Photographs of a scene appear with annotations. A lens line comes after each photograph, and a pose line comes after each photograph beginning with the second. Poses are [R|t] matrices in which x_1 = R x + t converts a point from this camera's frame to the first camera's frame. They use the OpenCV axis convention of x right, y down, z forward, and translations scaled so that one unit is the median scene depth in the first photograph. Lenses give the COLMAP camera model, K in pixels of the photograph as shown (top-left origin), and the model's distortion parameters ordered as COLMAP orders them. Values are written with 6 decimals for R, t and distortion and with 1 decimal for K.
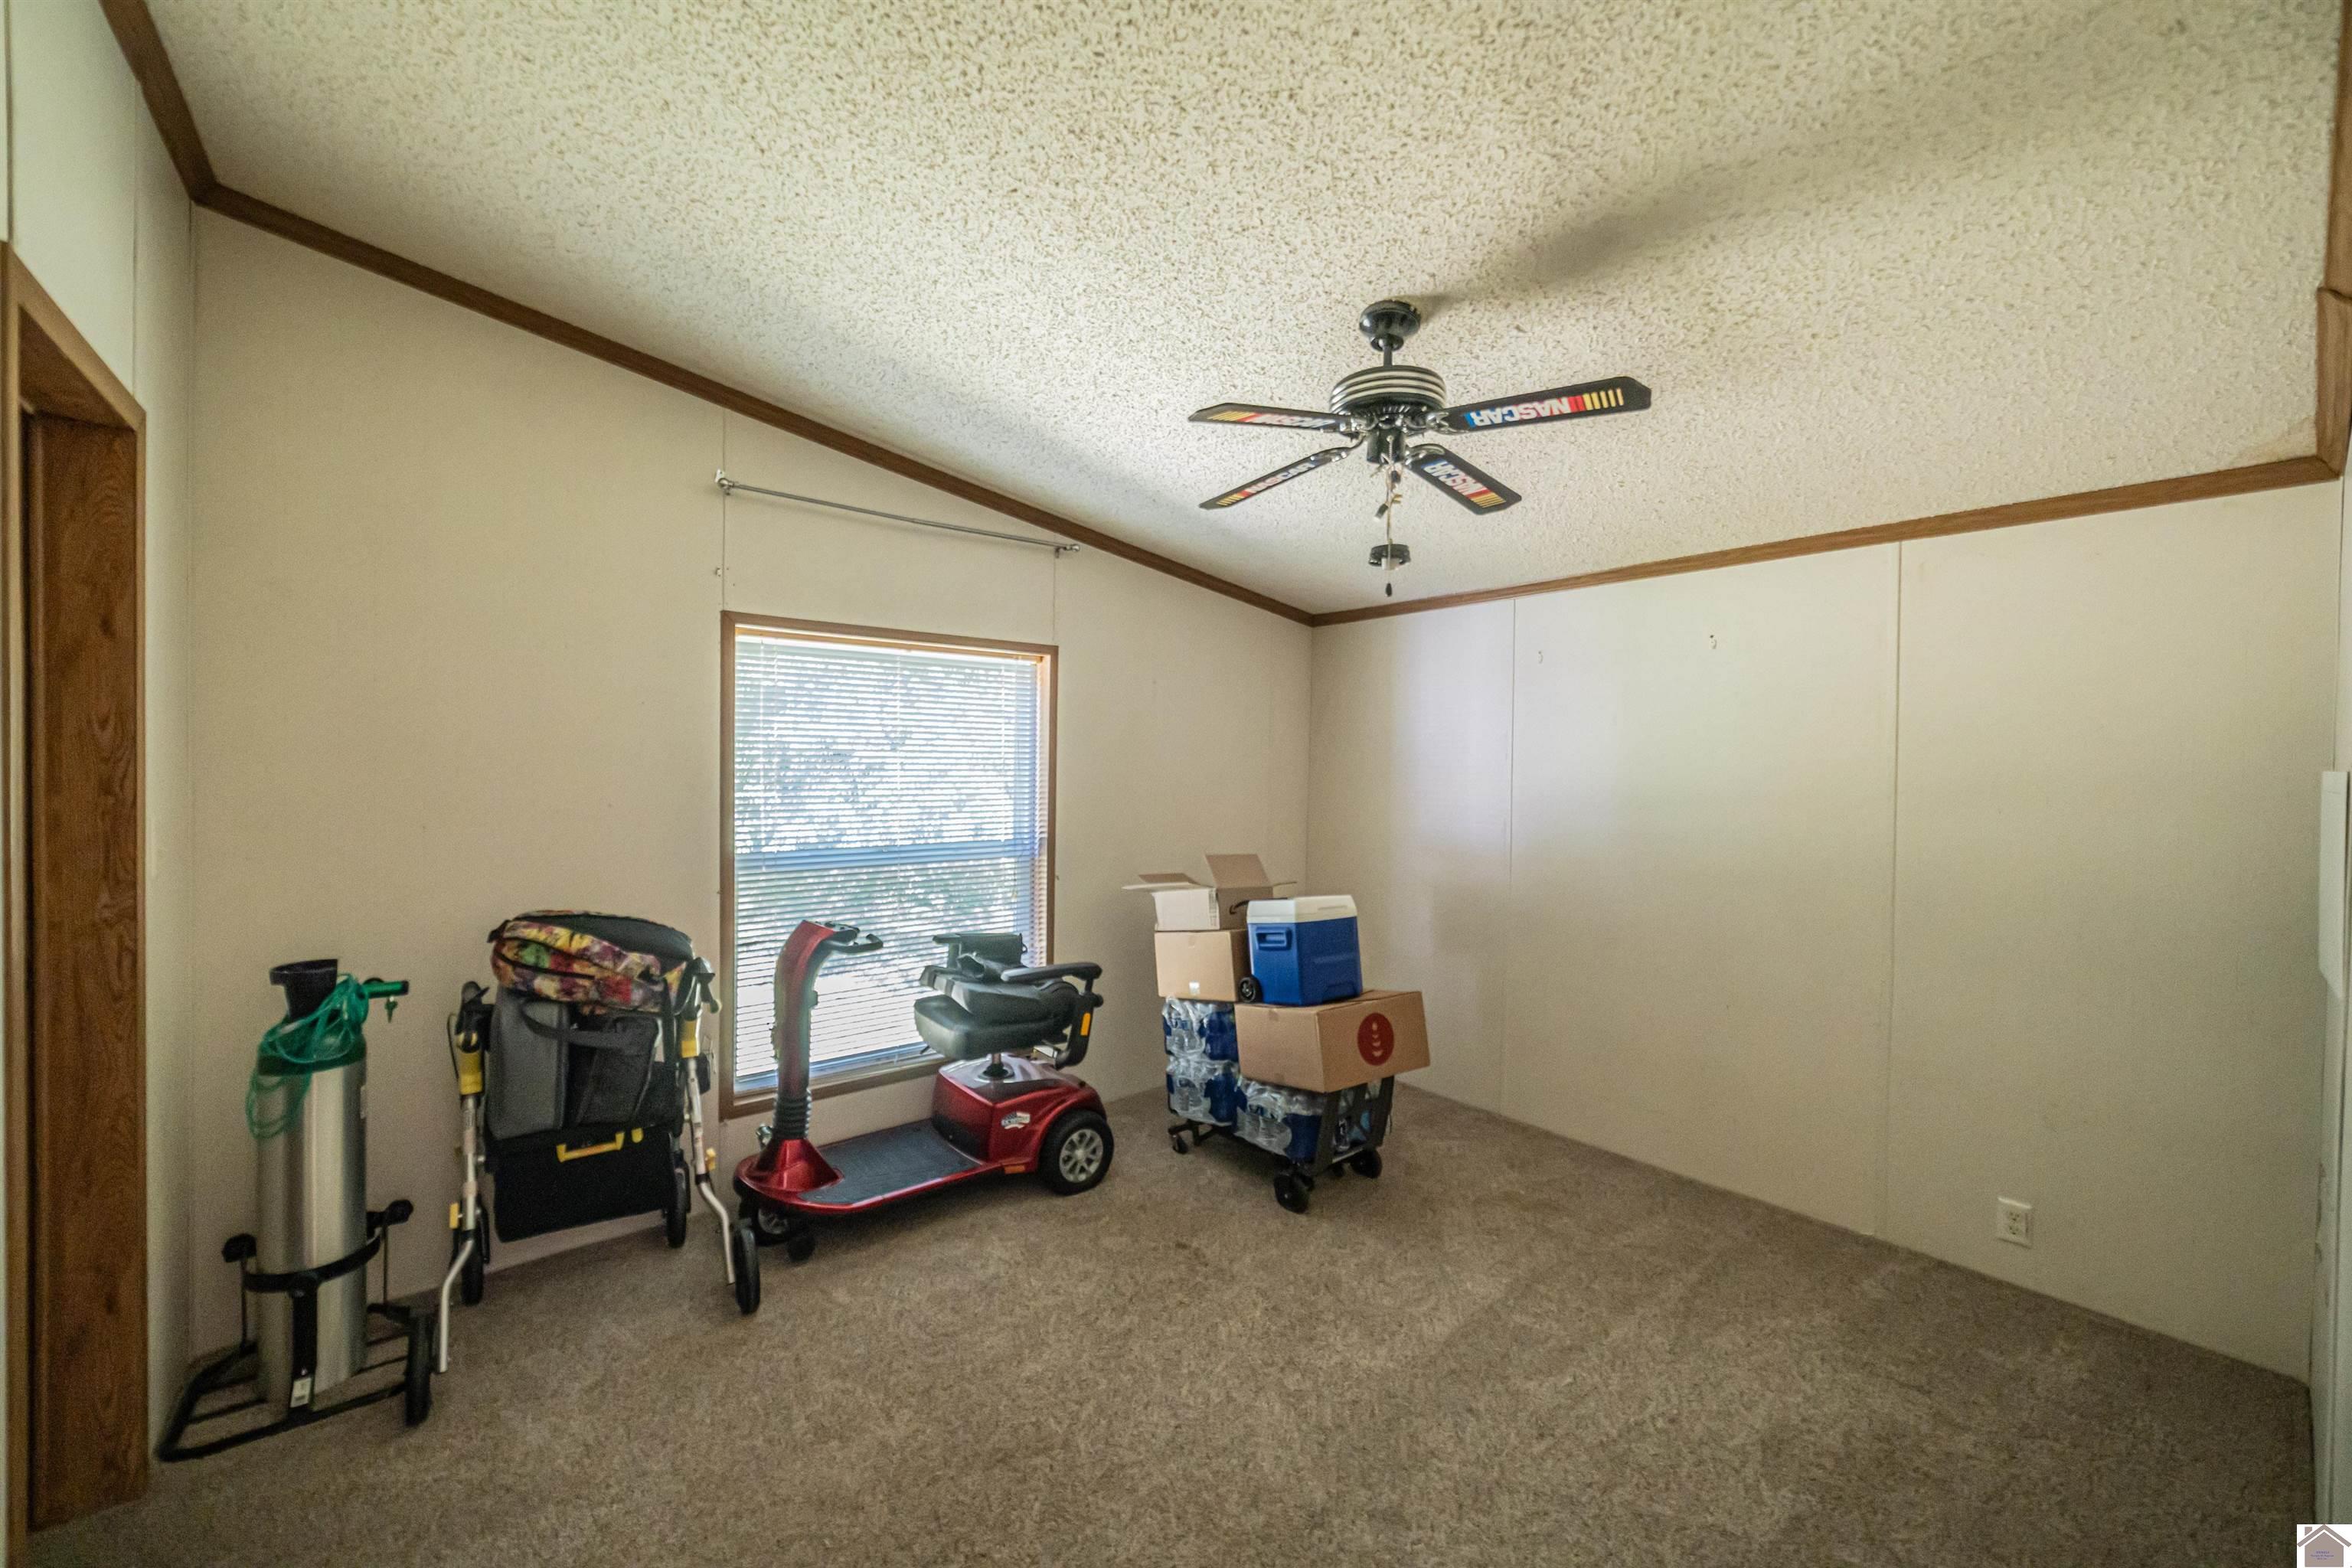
lens RADIAL K [[929.6, 0, 1178.9], [0, 929.6, 771.7], [0, 0, 1]] dist [0.001107, 0.000252]
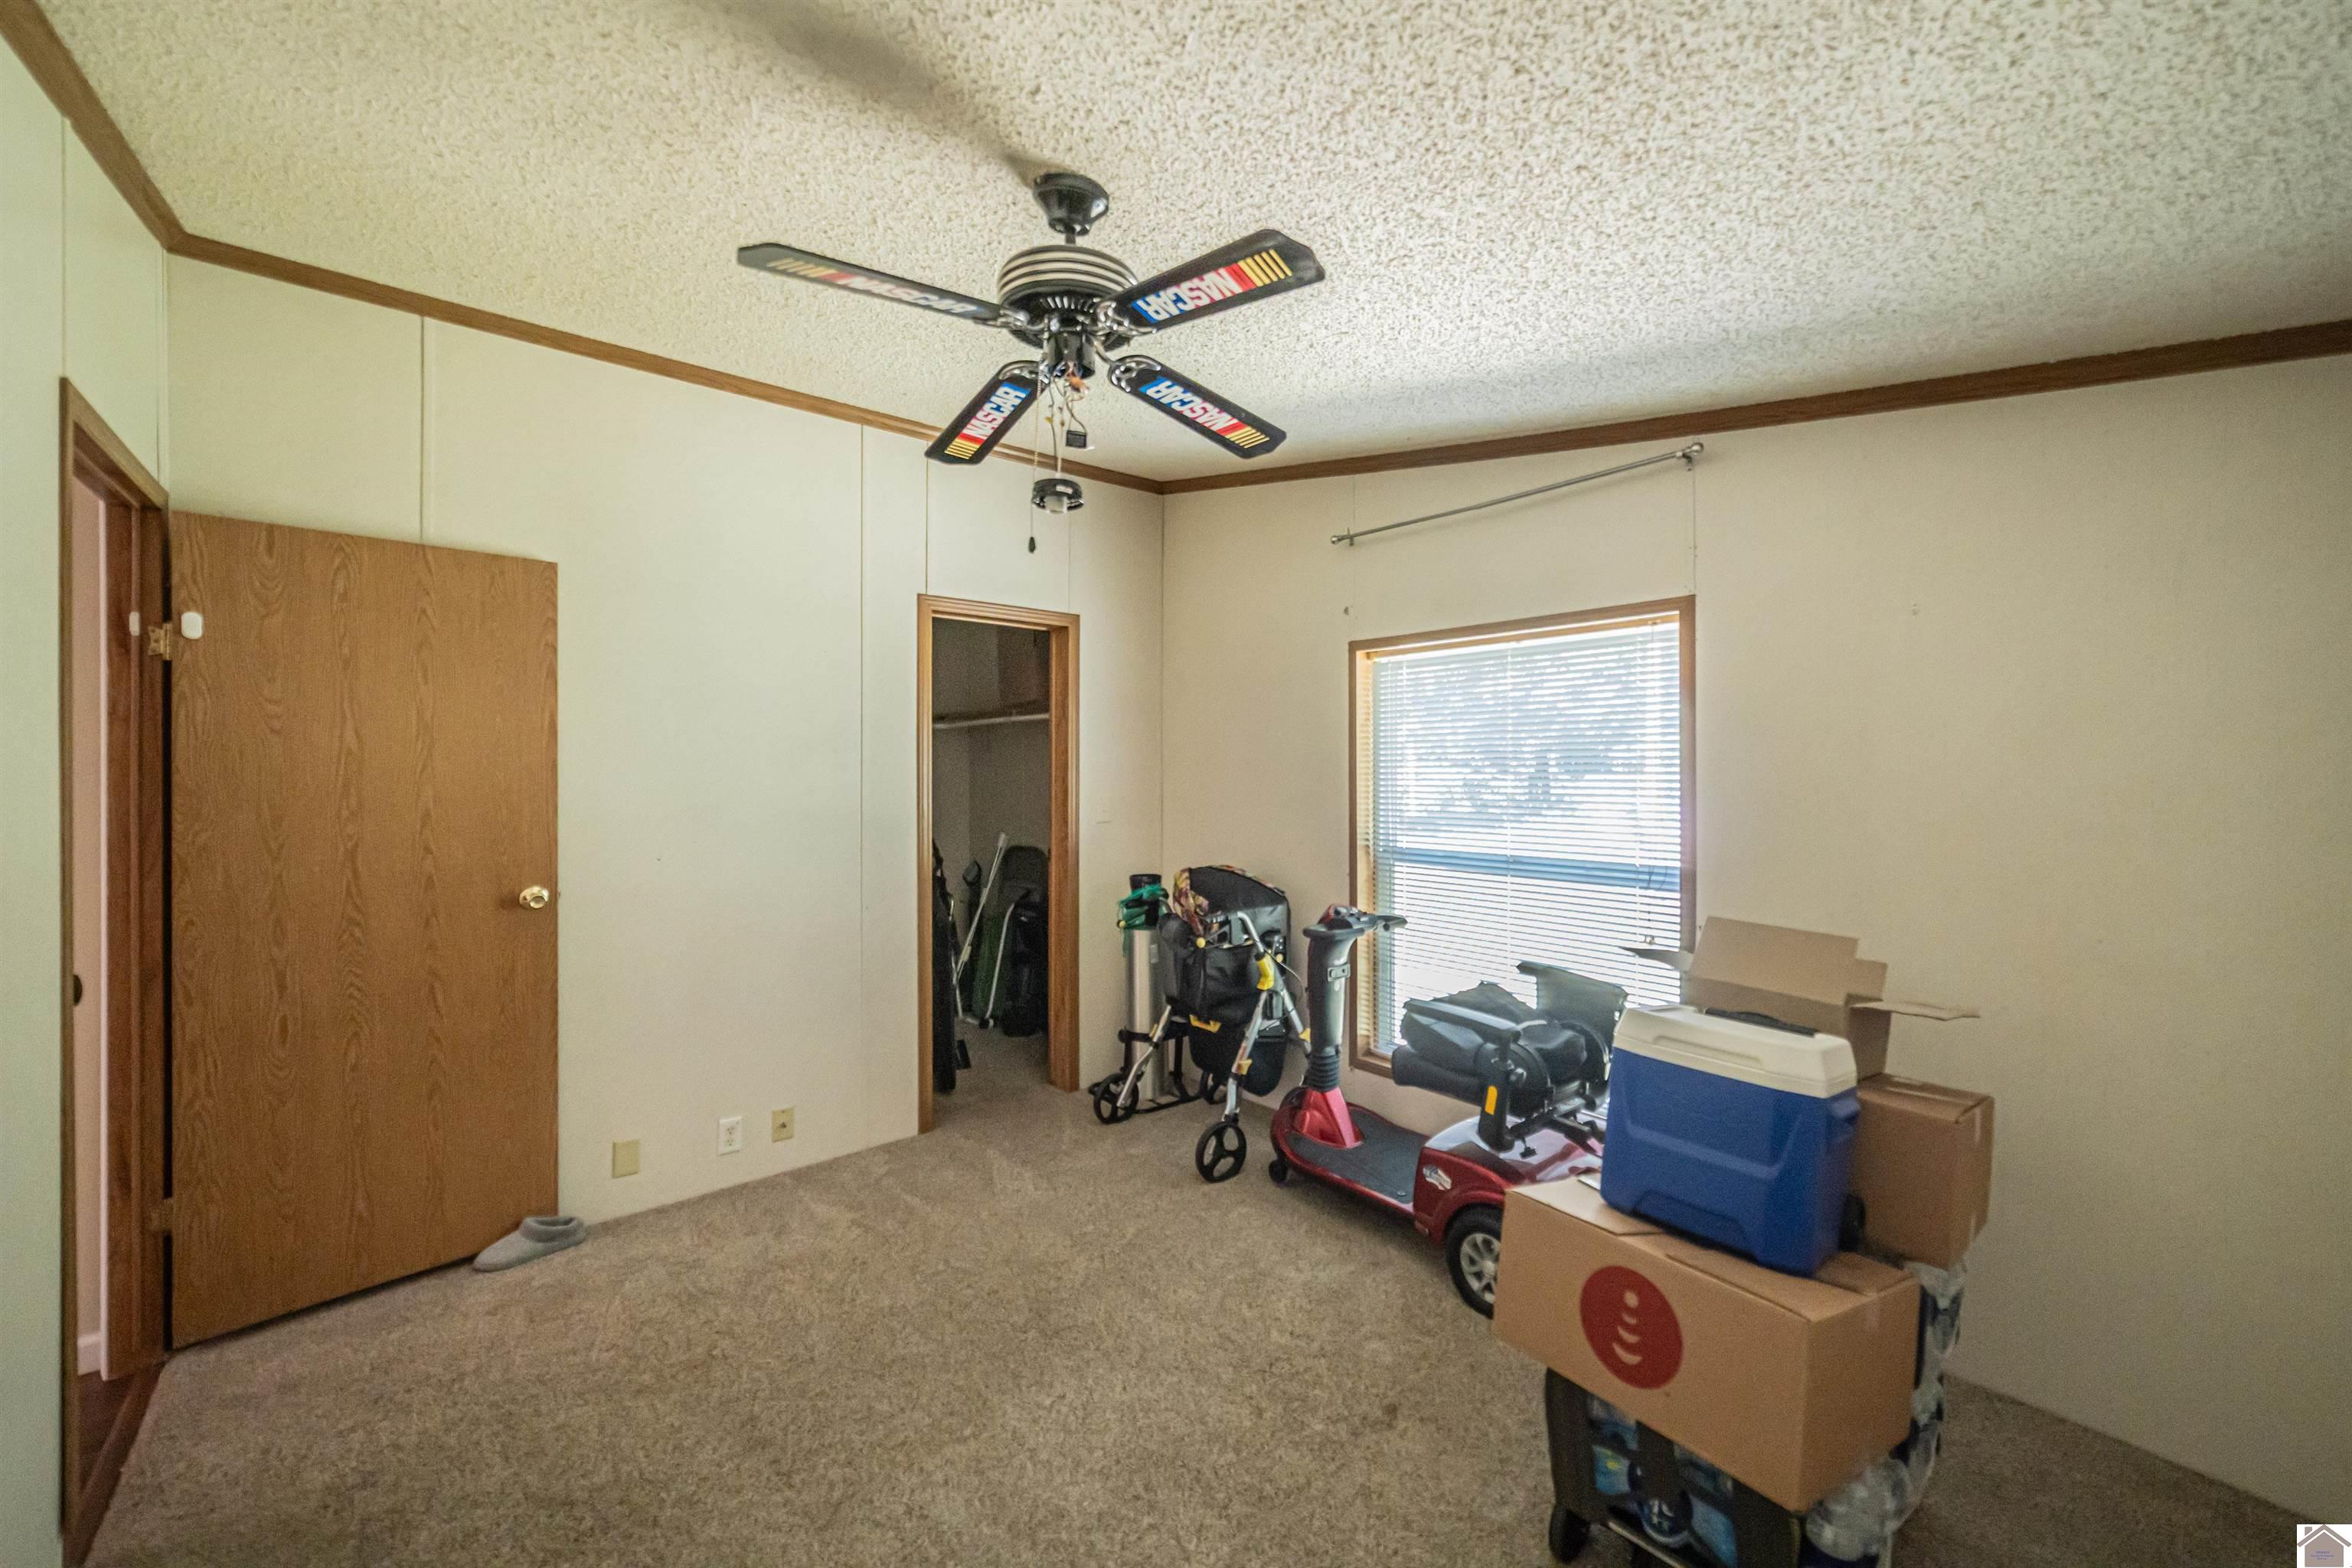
lens RADIAL K [[929.6, 0, 1178.9], [0, 929.6, 771.7], [0, 0, 1]] dist [0.001107, 0.000252]
pose [[0.006349, -0.003847, -0.999972, 0.690262], [-0.005438, 0.999978, -0.003882, 0.001319], [0.999965, 0.005462, 0.006327, 0.751344]]
